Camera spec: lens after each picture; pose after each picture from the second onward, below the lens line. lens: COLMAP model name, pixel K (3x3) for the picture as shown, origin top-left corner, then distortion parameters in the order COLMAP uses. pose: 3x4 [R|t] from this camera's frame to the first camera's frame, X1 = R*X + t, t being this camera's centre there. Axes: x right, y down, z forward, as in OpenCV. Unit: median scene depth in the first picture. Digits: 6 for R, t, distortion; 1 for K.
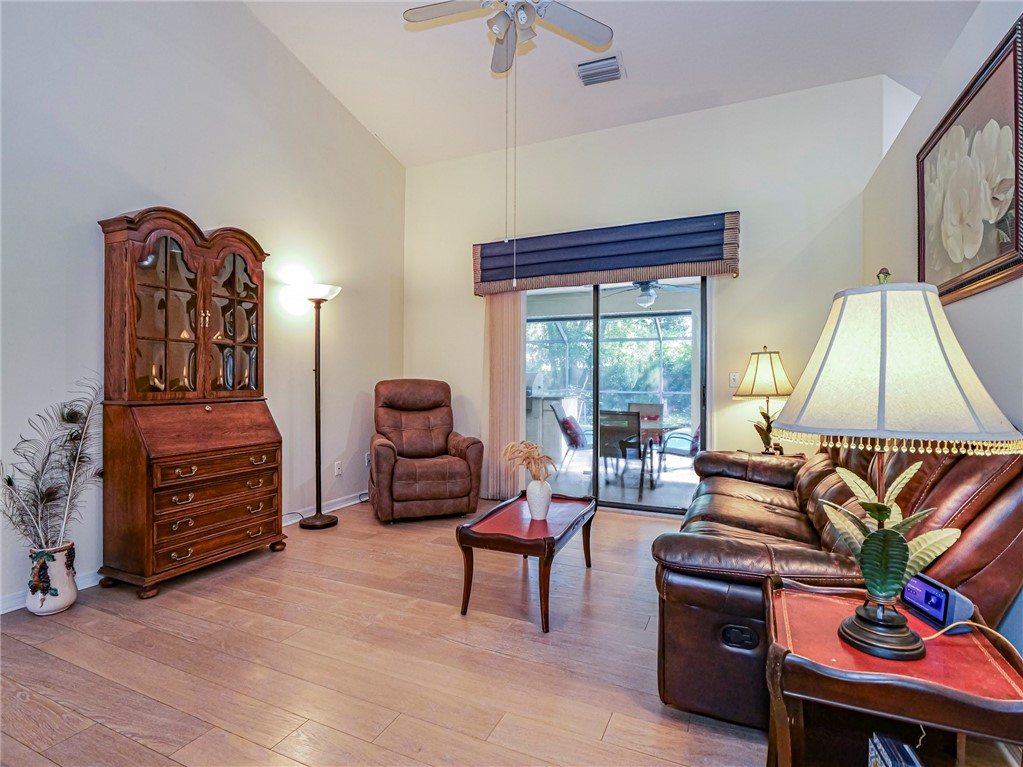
lens RADIAL K [[527.0, 0, 510.1], [0, 527.0, 377.5], [0, 0, 1]] dist [-0.005754, 0.000604]
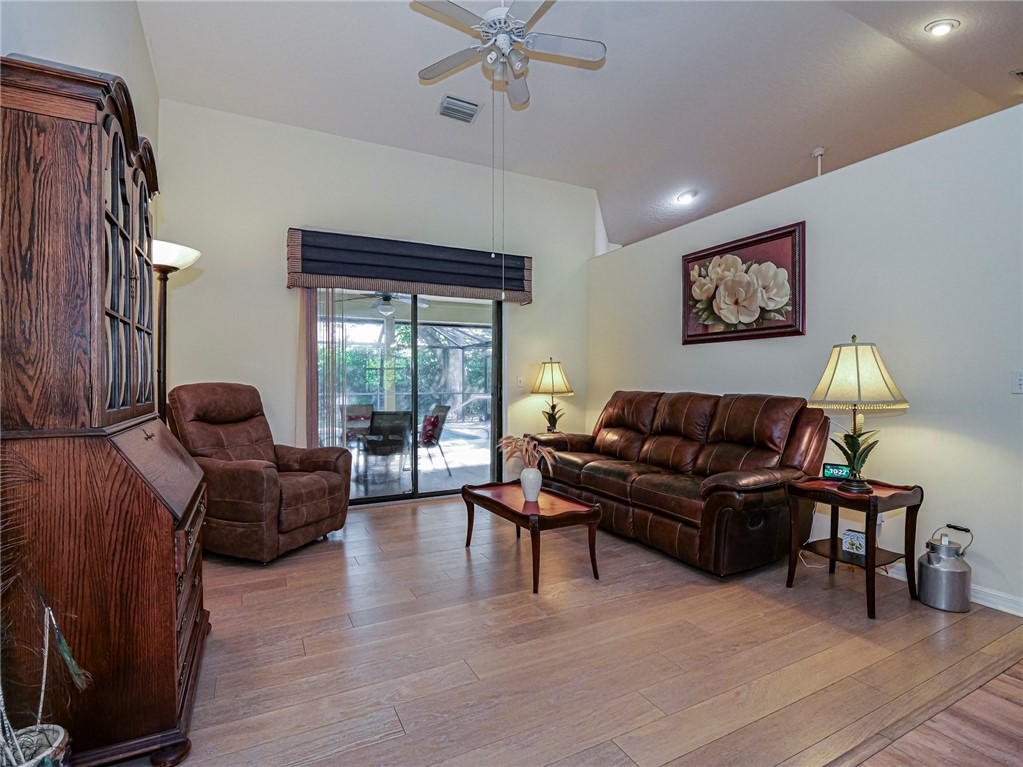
lens RADIAL K [[497.1, 0, 511.9], [0, 497.1, 382.0], [0, 0, 1]] dist [-0.009332, -0.000549]
pose [[0.612487, -0.005065, 0.790465, -0.601179], [0.002251, 0.999987, 0.004664, -0.000719], [-0.790478, -0.001077, 0.612490, 0.252875]]
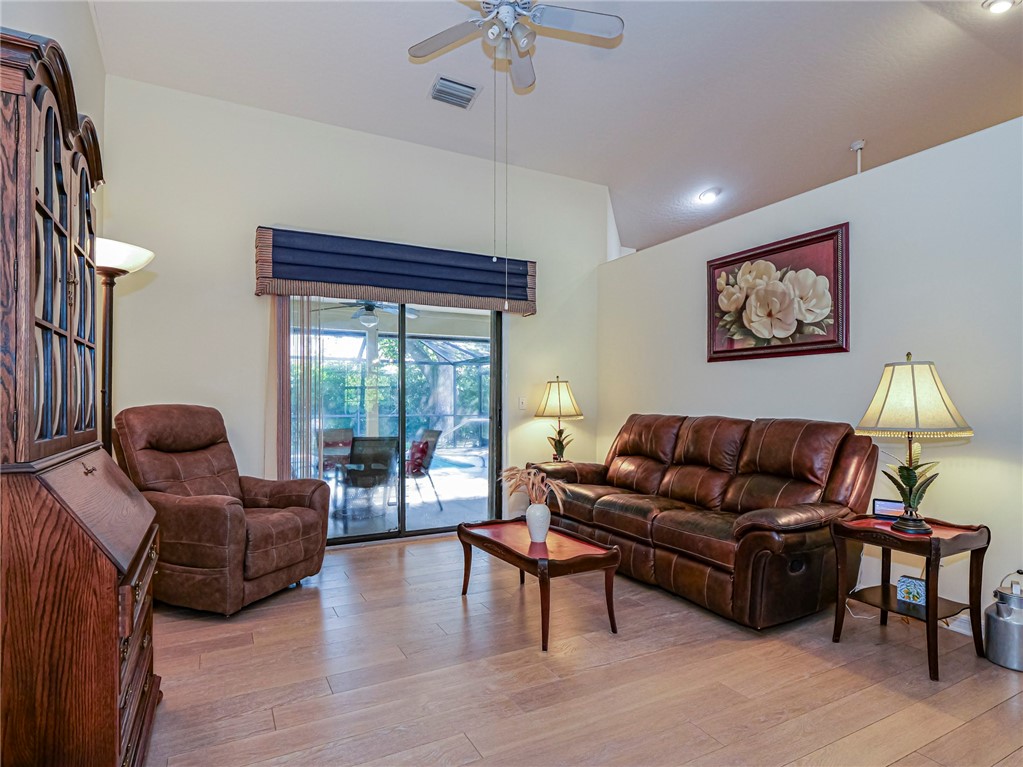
lens RADIAL K [[557.5, 0, 517.2], [0, 557.5, 397.6], [0, 0, 1]] dist [-0.004482, 0.004333]
pose [[0.599409, 0.002552, 0.800439, -0.592442], [-0.000053, 0.999995, -0.003149, -0.004367], [-0.800443, 0.001845, 0.599406, 0.273555]]
